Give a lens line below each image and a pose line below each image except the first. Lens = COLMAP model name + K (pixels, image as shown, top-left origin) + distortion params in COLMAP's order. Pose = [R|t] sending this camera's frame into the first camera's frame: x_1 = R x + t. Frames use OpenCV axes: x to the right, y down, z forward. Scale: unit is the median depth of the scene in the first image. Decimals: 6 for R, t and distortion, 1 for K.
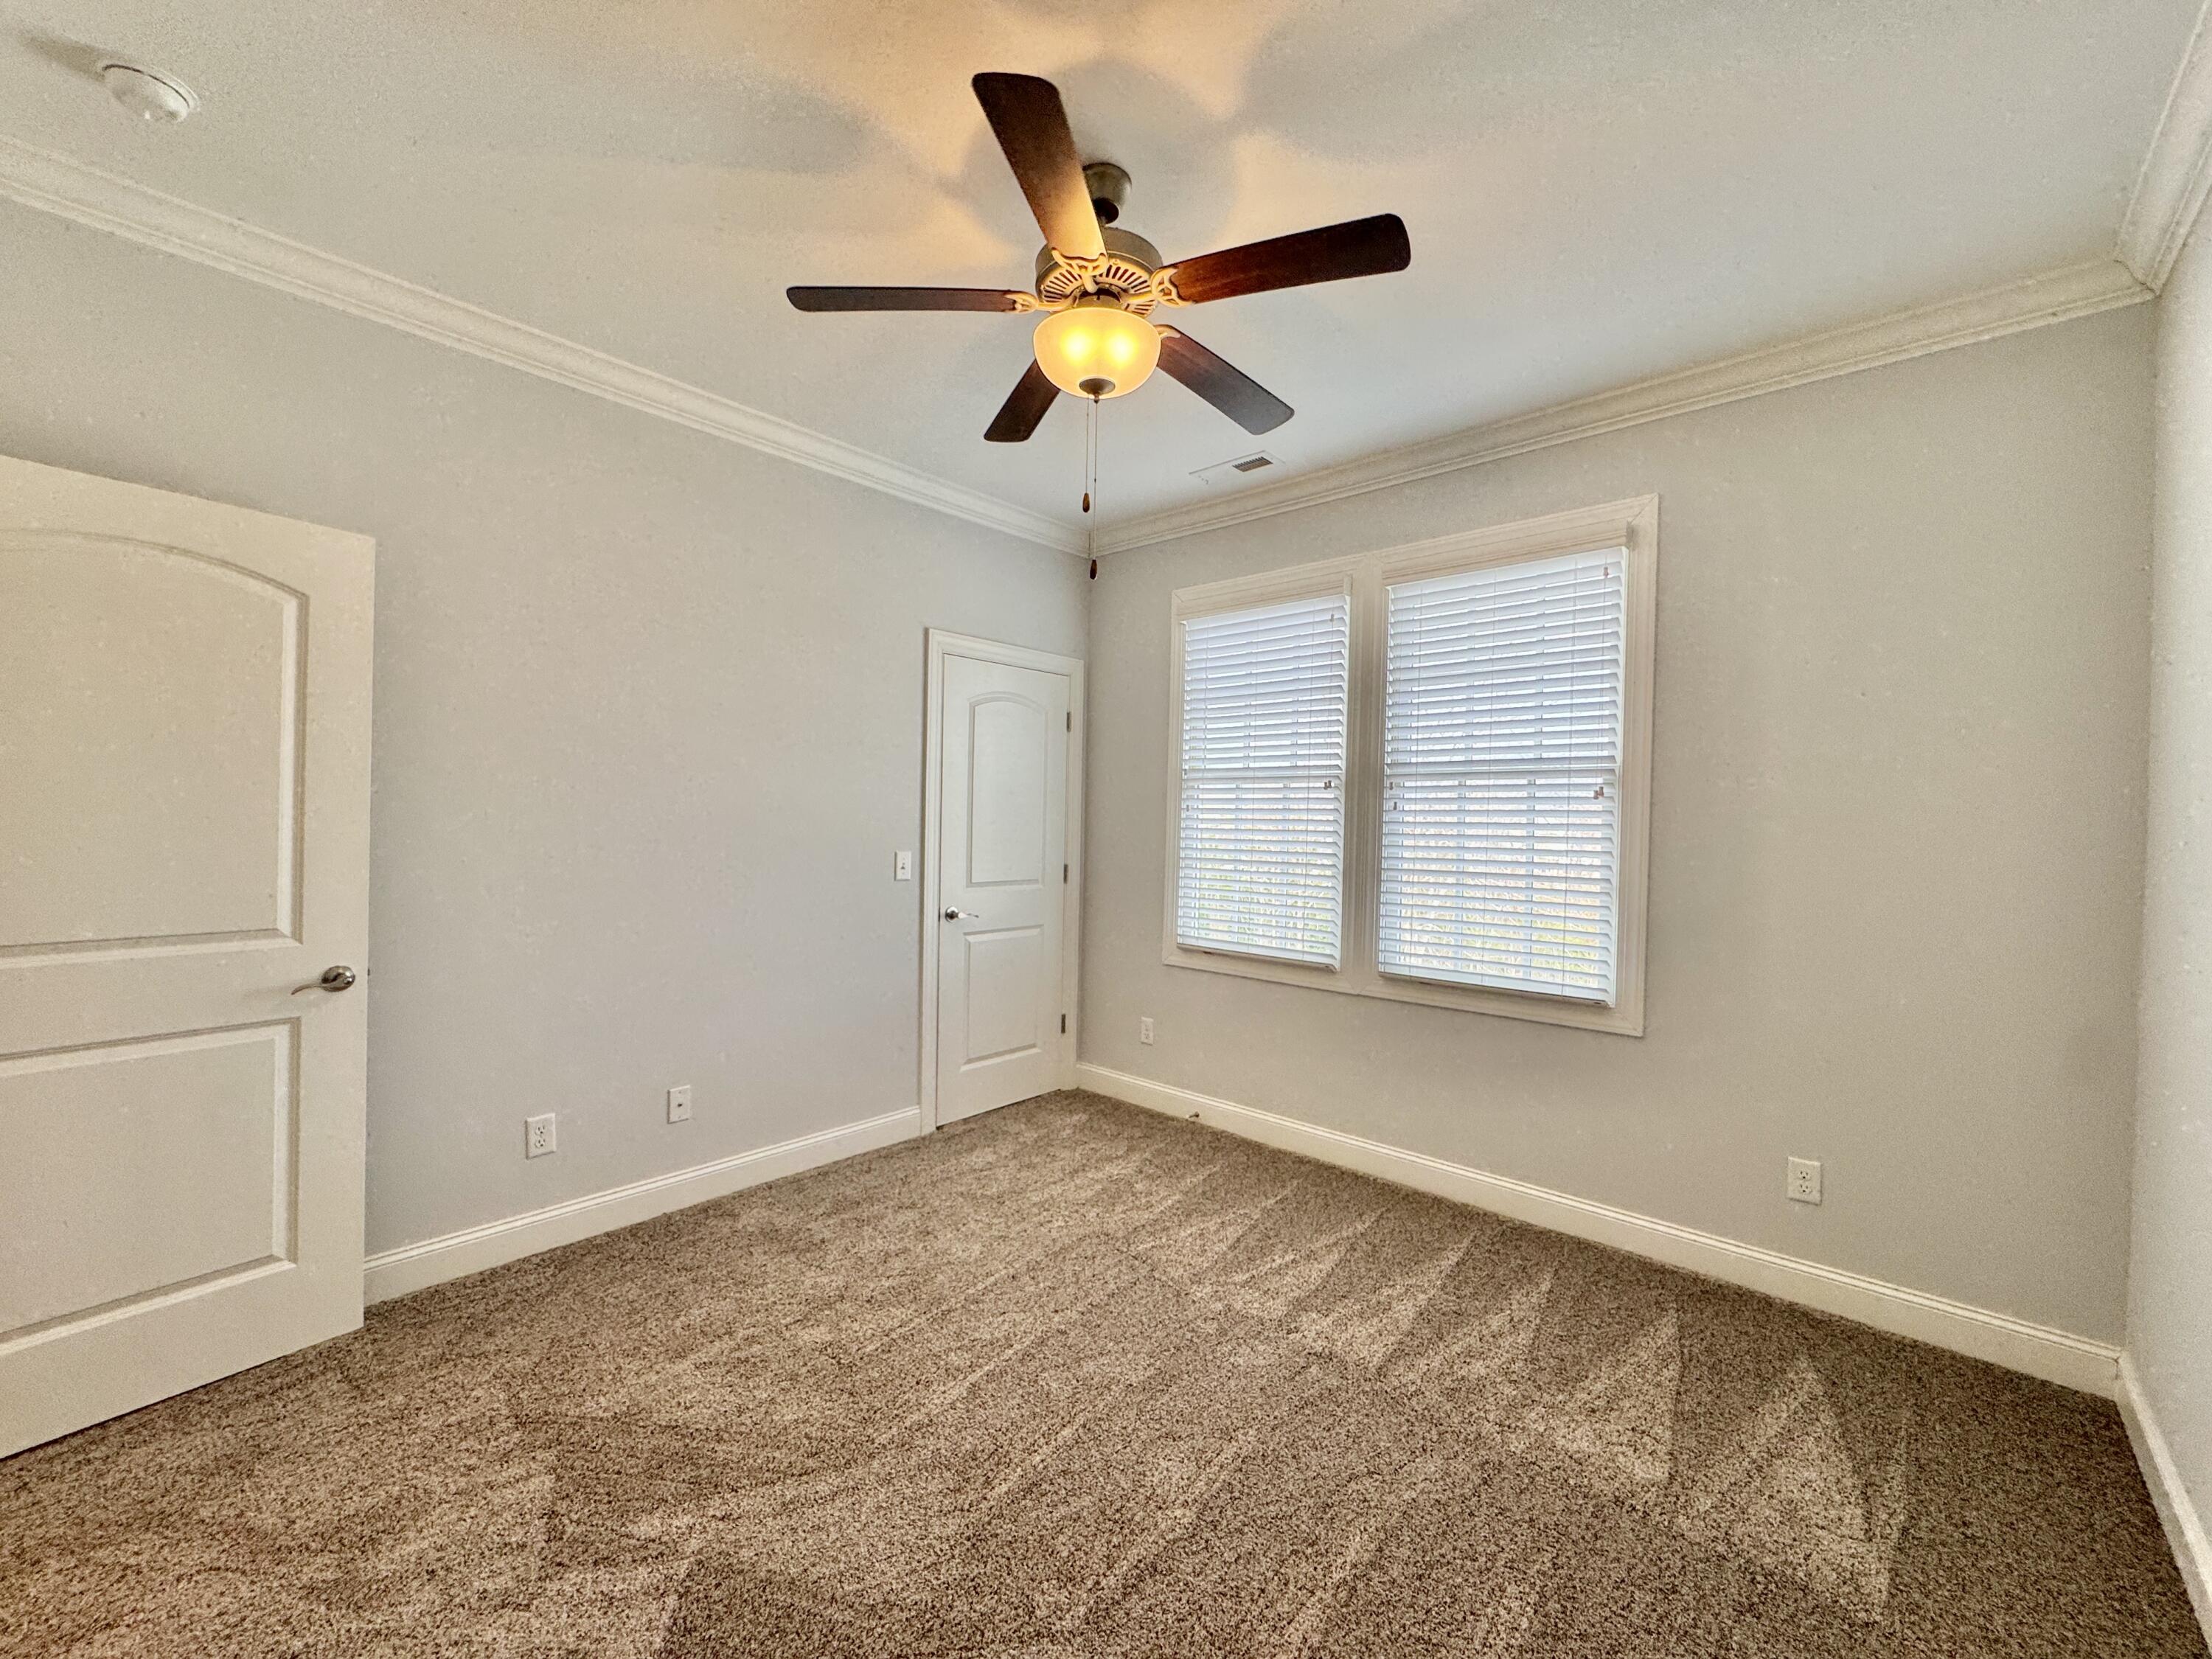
lens RADIAL K [[881.6, 0, 1106.0], [0, 881.6, 829.5], [0, 0, 1]] dist [-0.001902, -0.000334]
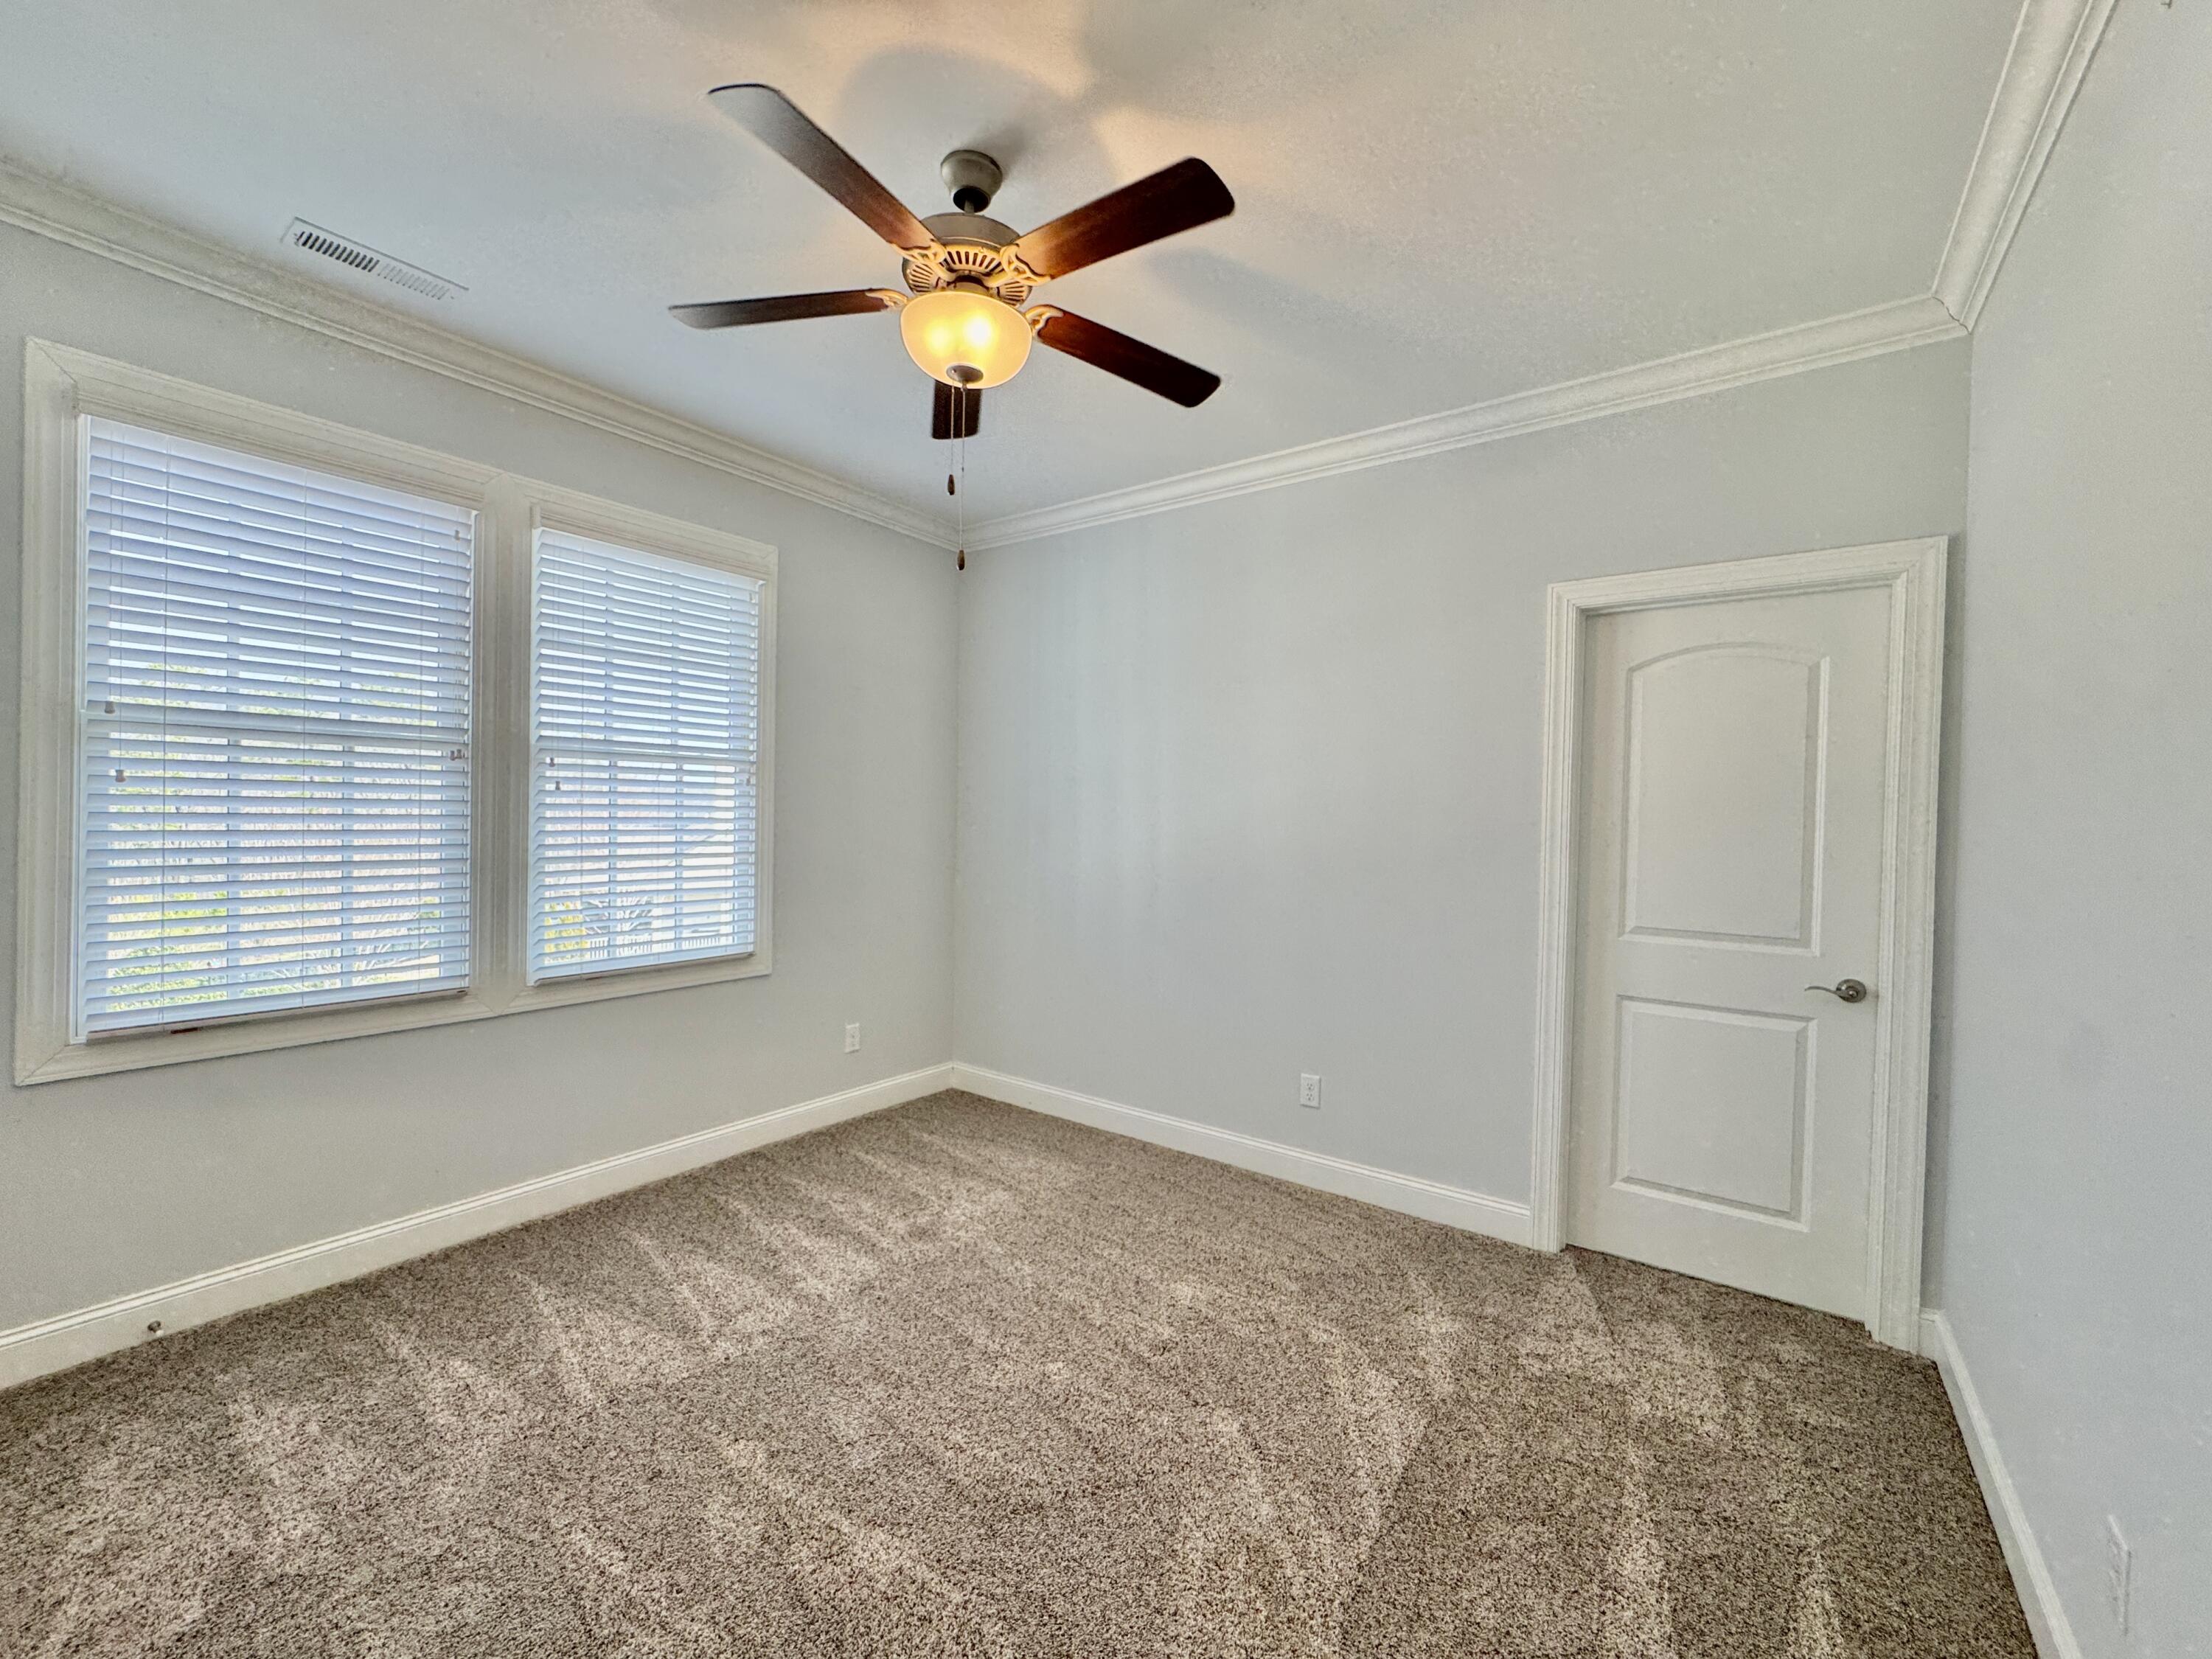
lens RADIAL K [[881.6, 0, 1106.0], [0, 881.6, 829.5], [0, 0, 1]] dist [-0.001902, -0.000334]
pose [[-0.097359, -0.032916, 0.994705, -0.632320], [-0.008492, 0.999444, 0.032242, -0.016918], [-0.995213, -0.005308, -0.097584, 0.579296]]
